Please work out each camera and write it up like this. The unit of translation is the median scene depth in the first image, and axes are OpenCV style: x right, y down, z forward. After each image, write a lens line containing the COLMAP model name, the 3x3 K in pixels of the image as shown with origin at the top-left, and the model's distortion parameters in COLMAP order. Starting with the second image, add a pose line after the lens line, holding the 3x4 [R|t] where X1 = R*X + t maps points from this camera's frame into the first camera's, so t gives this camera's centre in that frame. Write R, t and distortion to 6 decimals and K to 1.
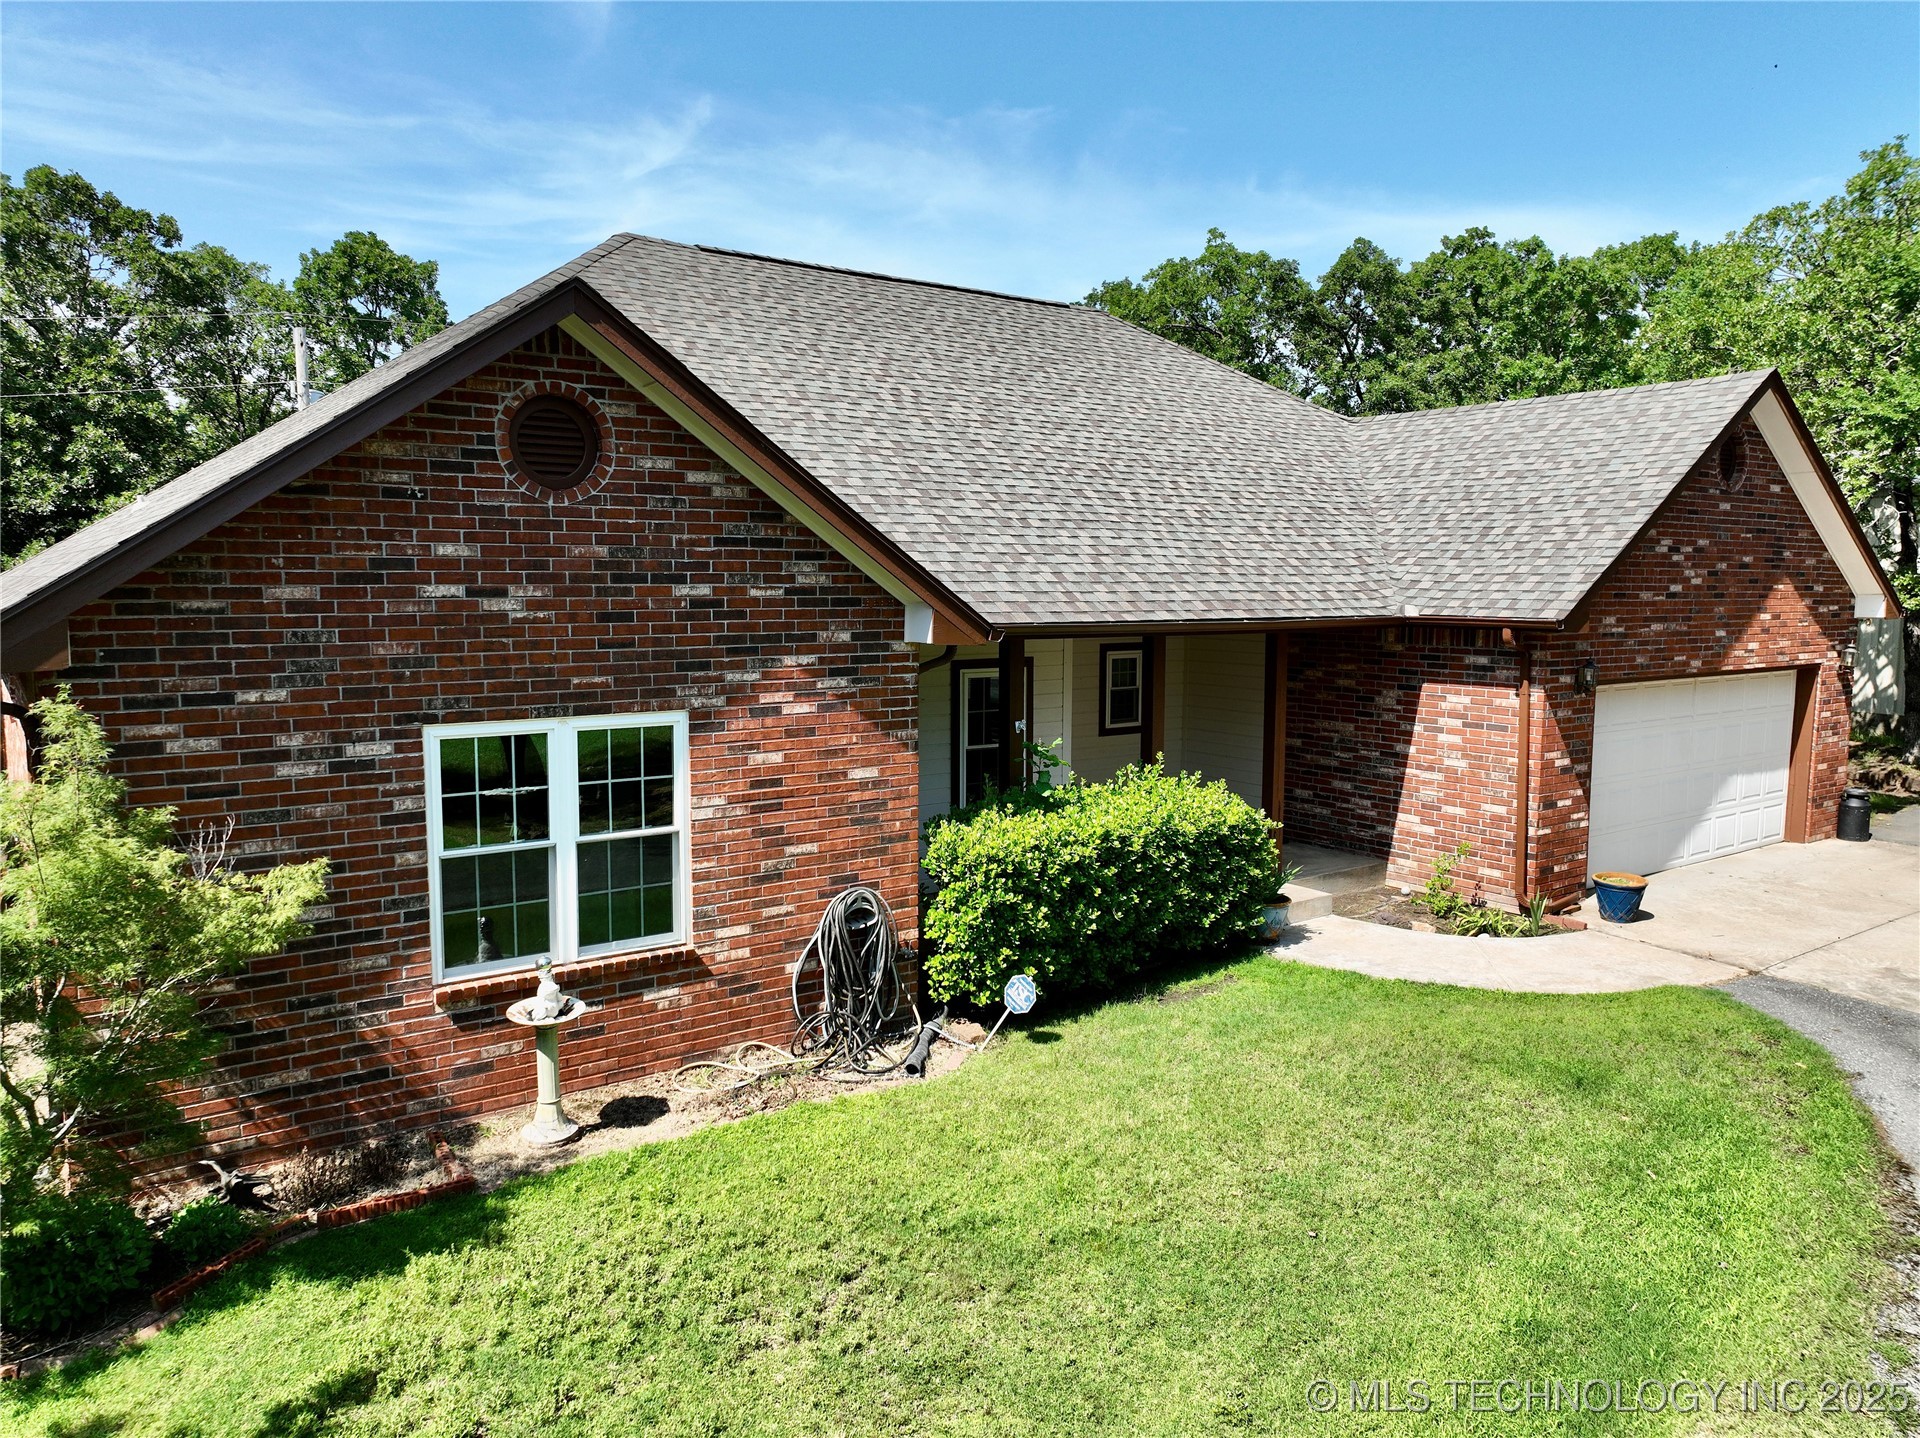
lens RADIAL K [[1350.2, 0, 955.7], [0, 1350.2, 719.1], [0, 0, 1]] dist [0.001899, 0.013011]
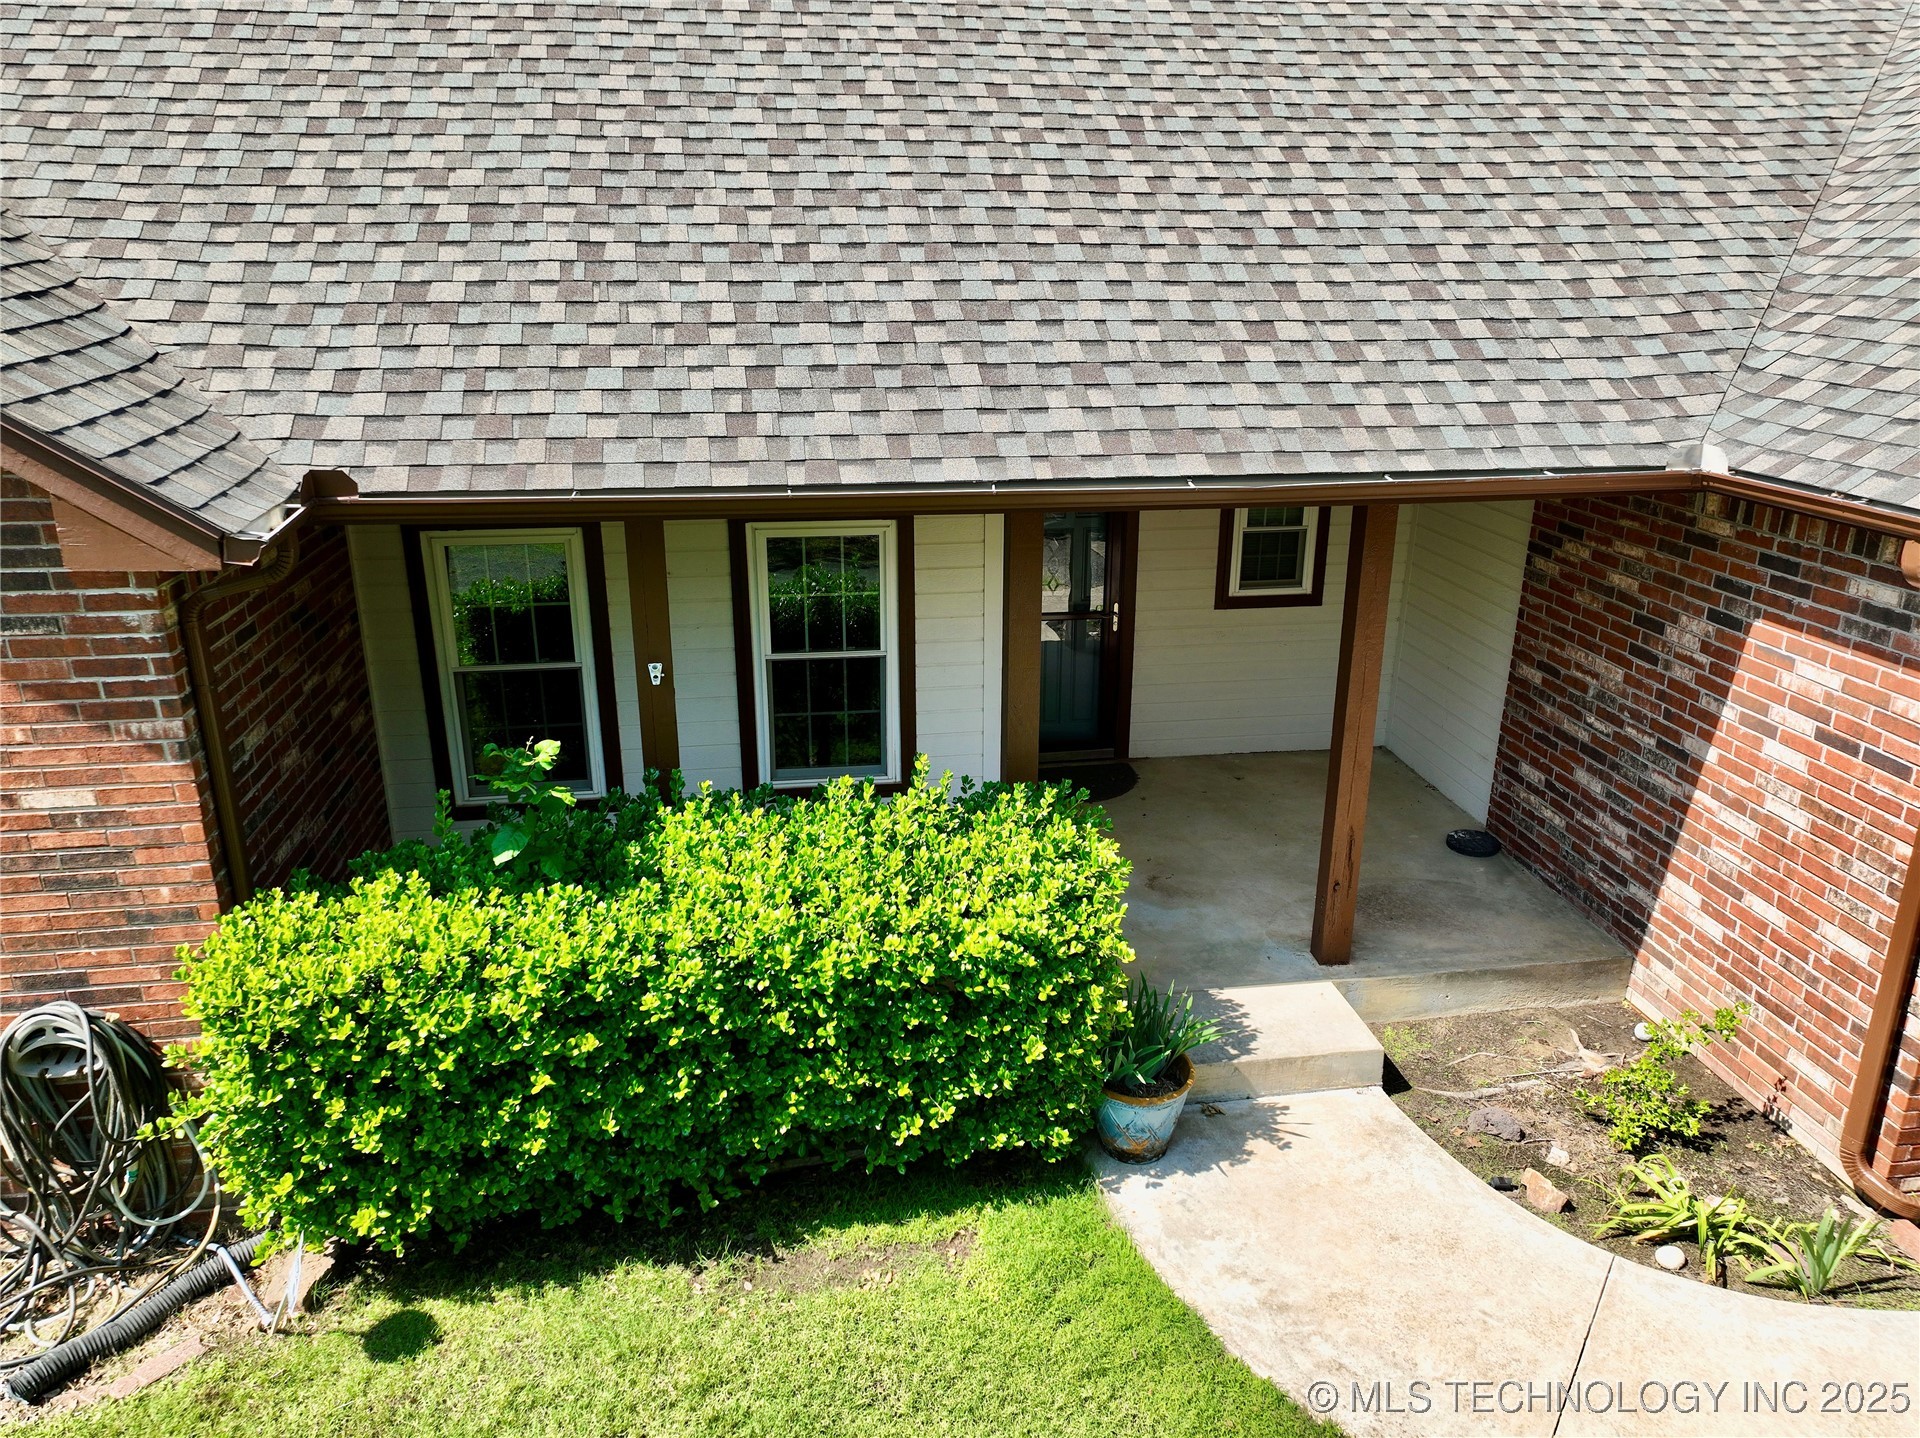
lens RADIAL K [[1350.2, 0, 955.7], [0, 1350.2, 719.1], [0, 0, 1]] dist [0.001899, 0.013011]
pose [[0.888241, 0.150691, -0.433960, 0.317475], [-0.047989, 0.969936, 0.238580, -0.089890], [0.456865, -0.191091, 0.868768, 0.499494]]
